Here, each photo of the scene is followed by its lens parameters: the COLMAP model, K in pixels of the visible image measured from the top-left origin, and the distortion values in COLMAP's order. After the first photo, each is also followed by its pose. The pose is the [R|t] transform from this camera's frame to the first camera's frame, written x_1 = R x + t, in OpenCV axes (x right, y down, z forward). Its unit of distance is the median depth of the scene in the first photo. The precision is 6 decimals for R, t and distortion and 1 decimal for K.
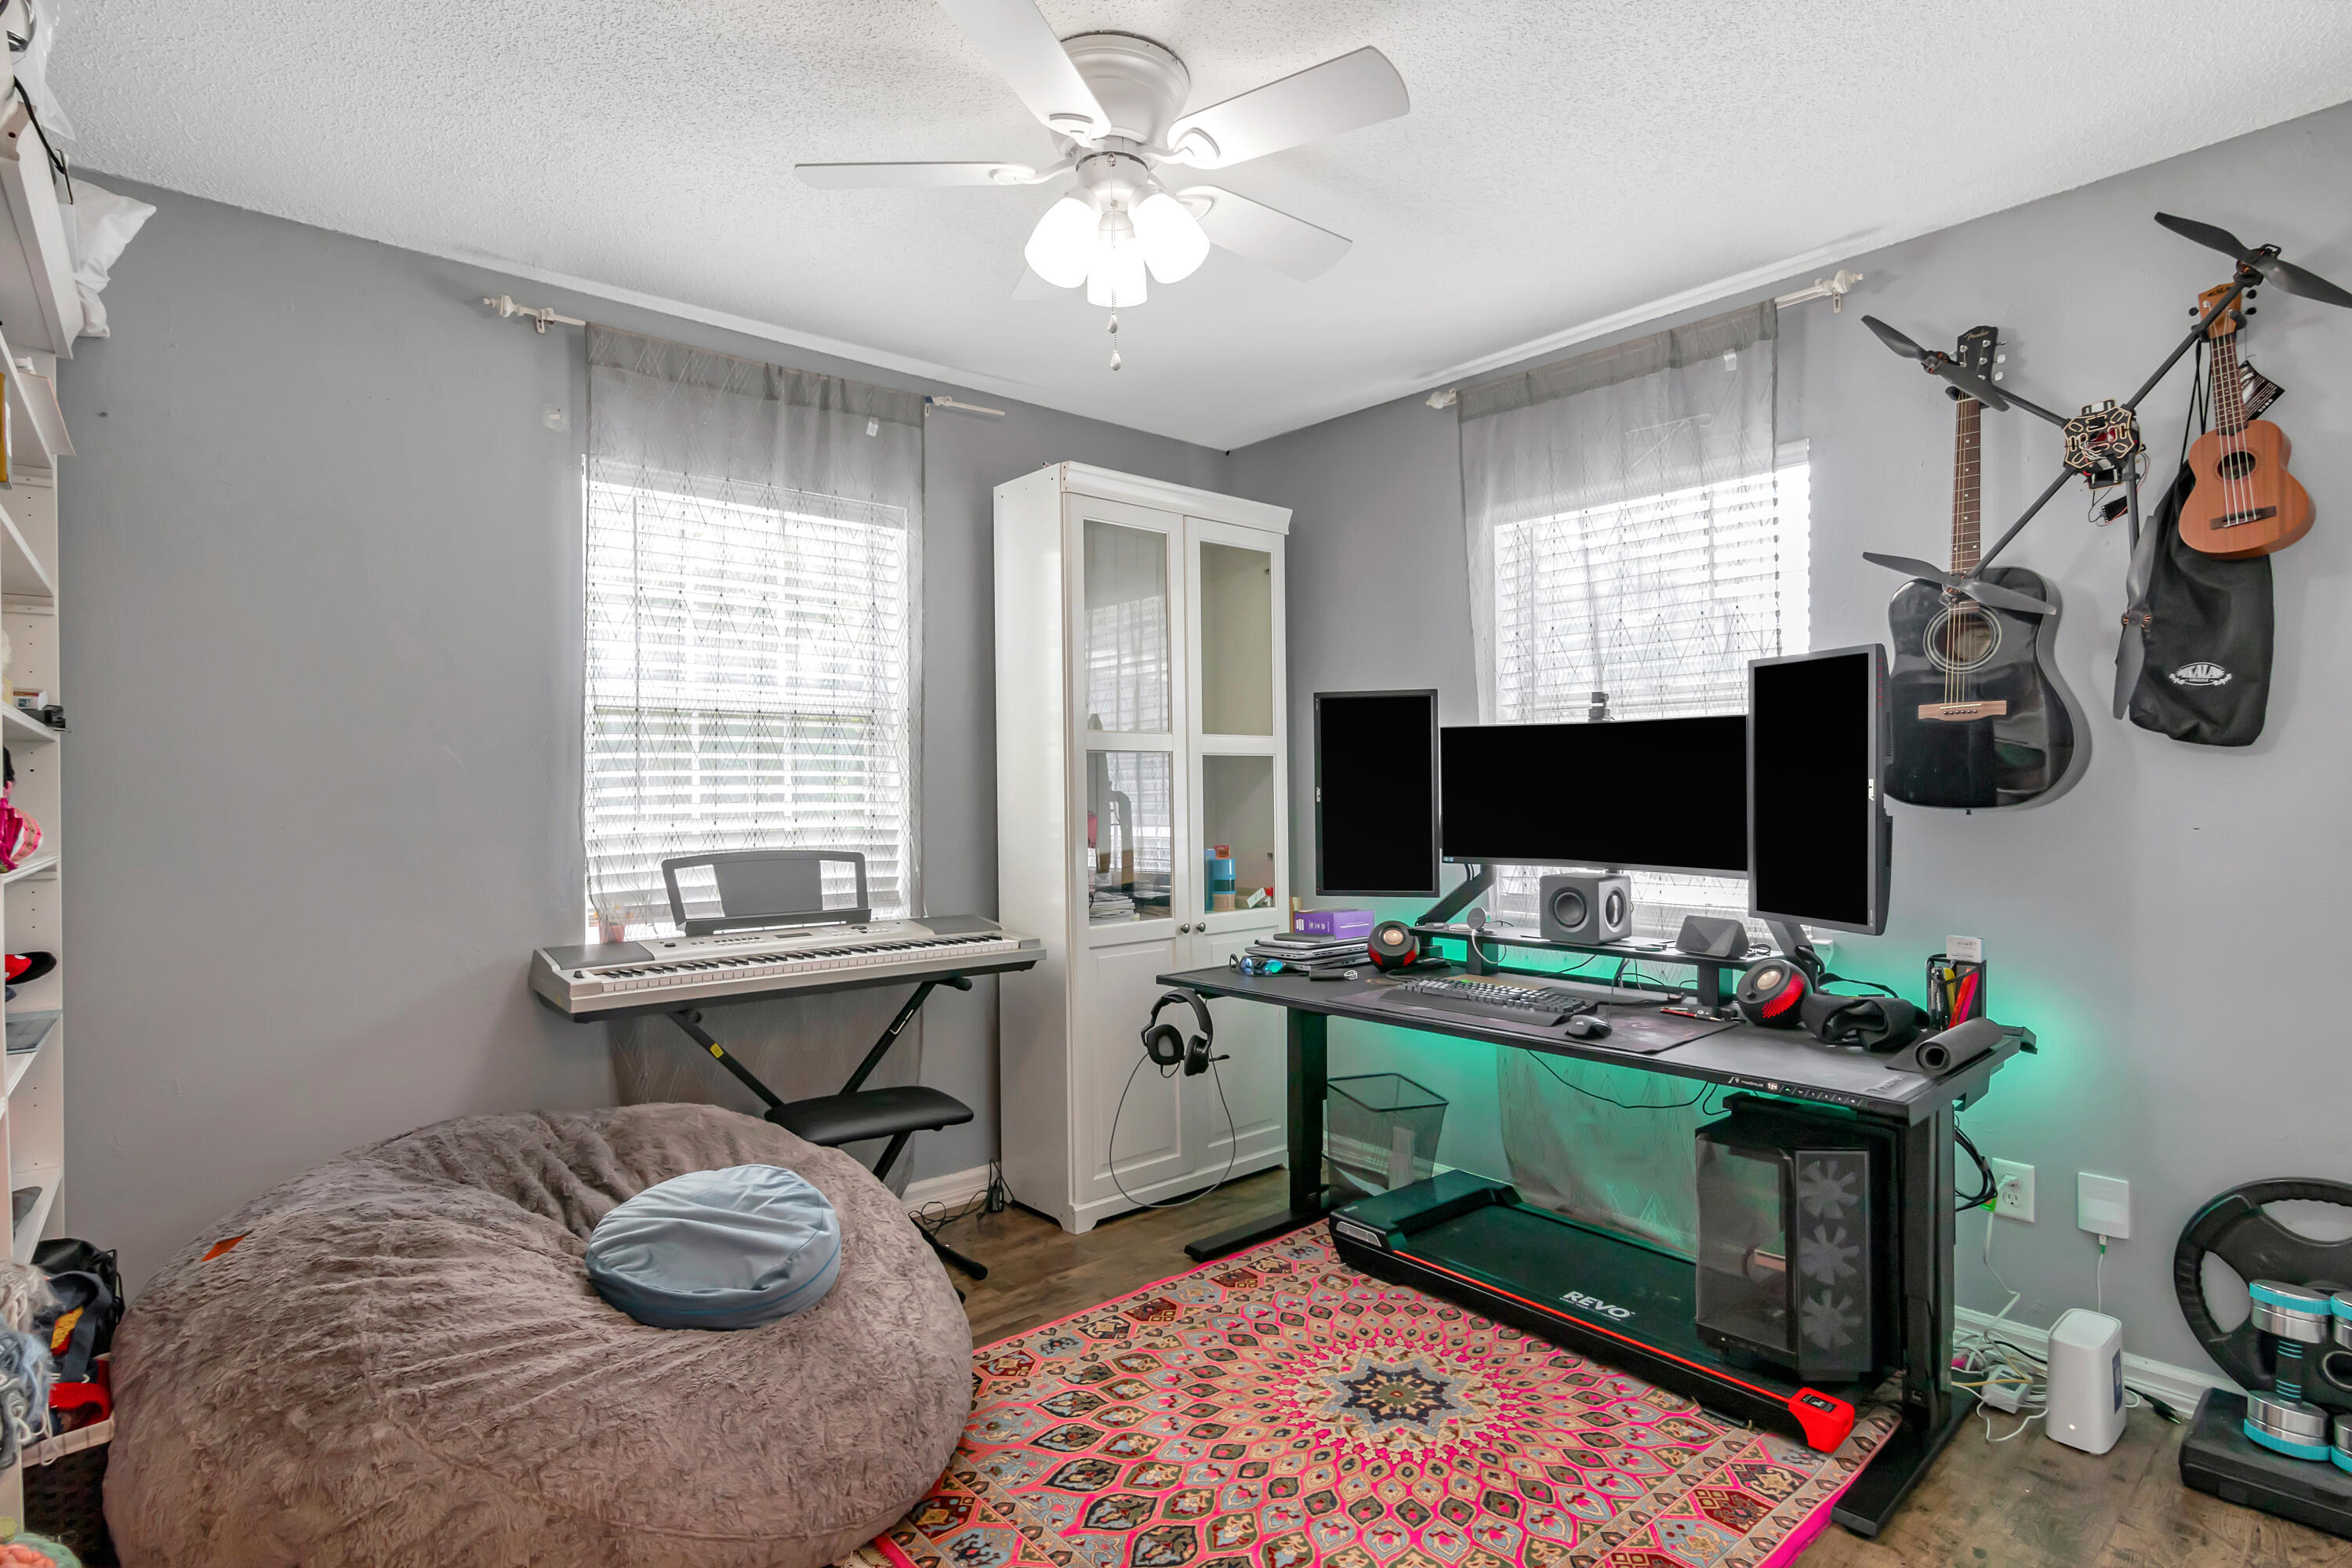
lens RADIAL K [[1226.6, 0, 1172.1], [0, 1226.6, 792.9], [0, 0, 1]] dist [0.000838, -0.000175]
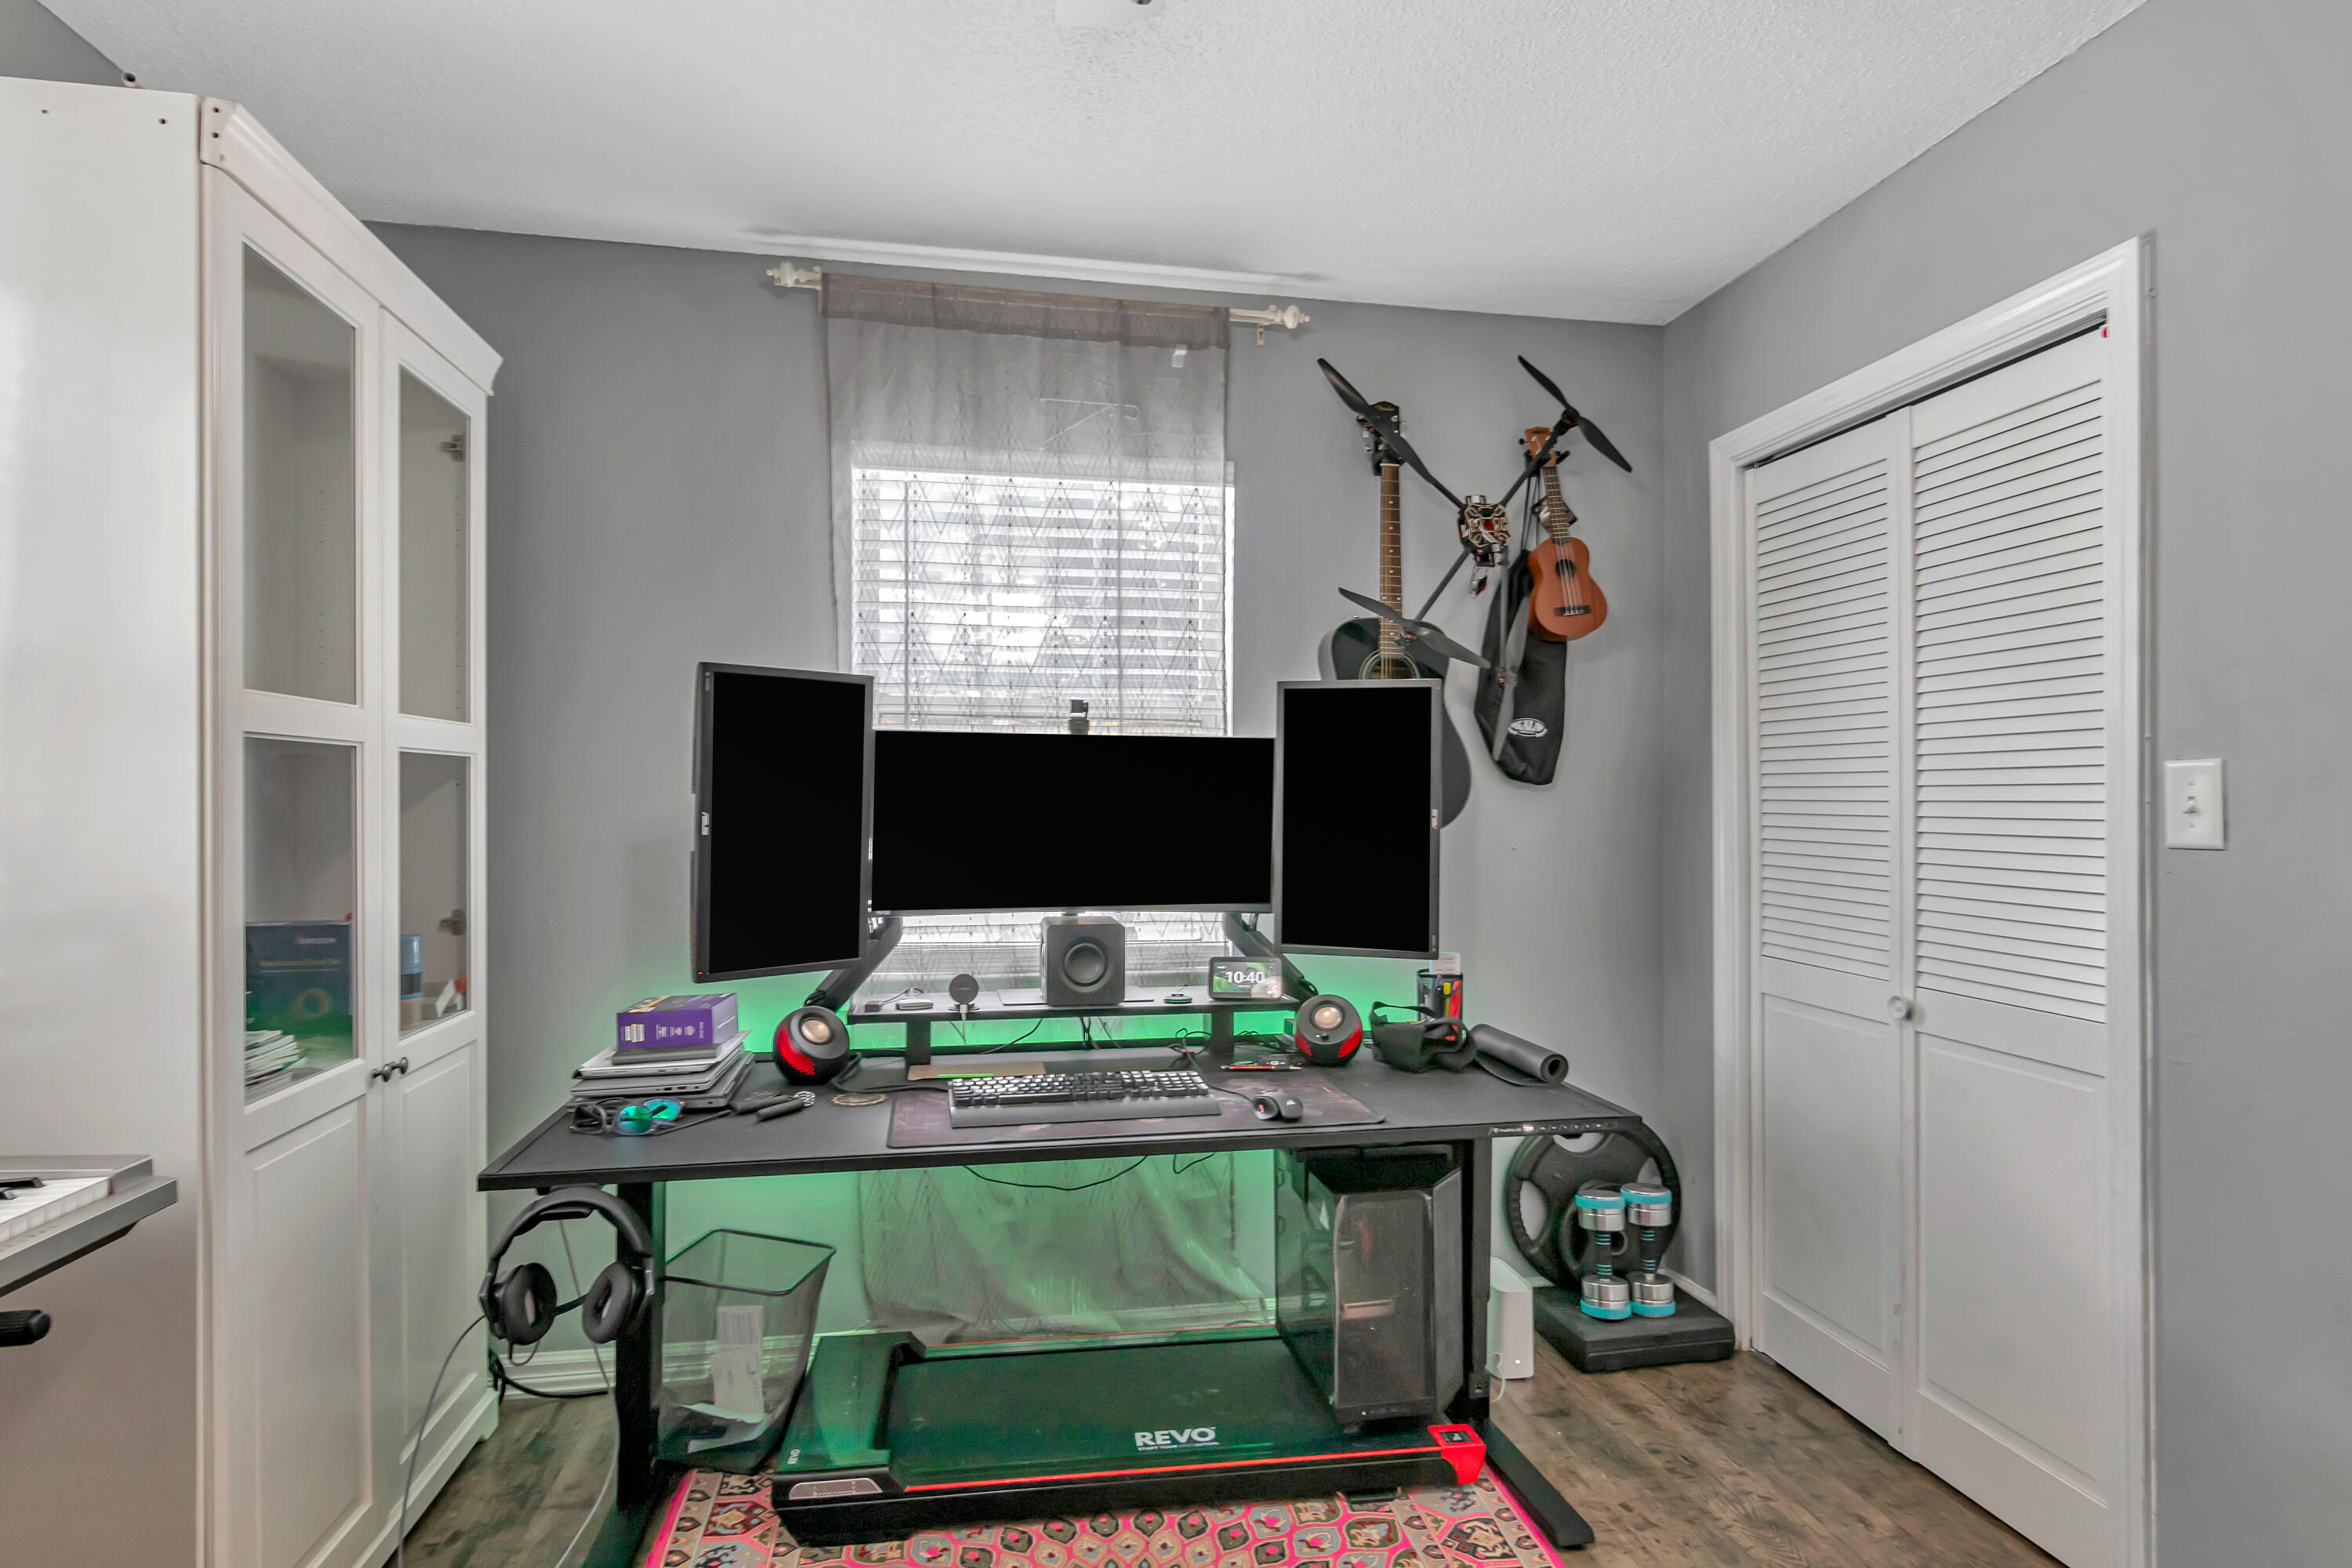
lens RADIAL K [[1226.6, 0, 1172.1], [0, 1226.6, 792.9], [0, 0, 1]] dist [0.000838, -0.000175]
pose [[0.501835, 0.013192, 0.864863, -0.351946], [-0.004572, 0.999910, -0.012600, -0.008782], [-0.864952, 0.002369, 0.501850, 0.538585]]
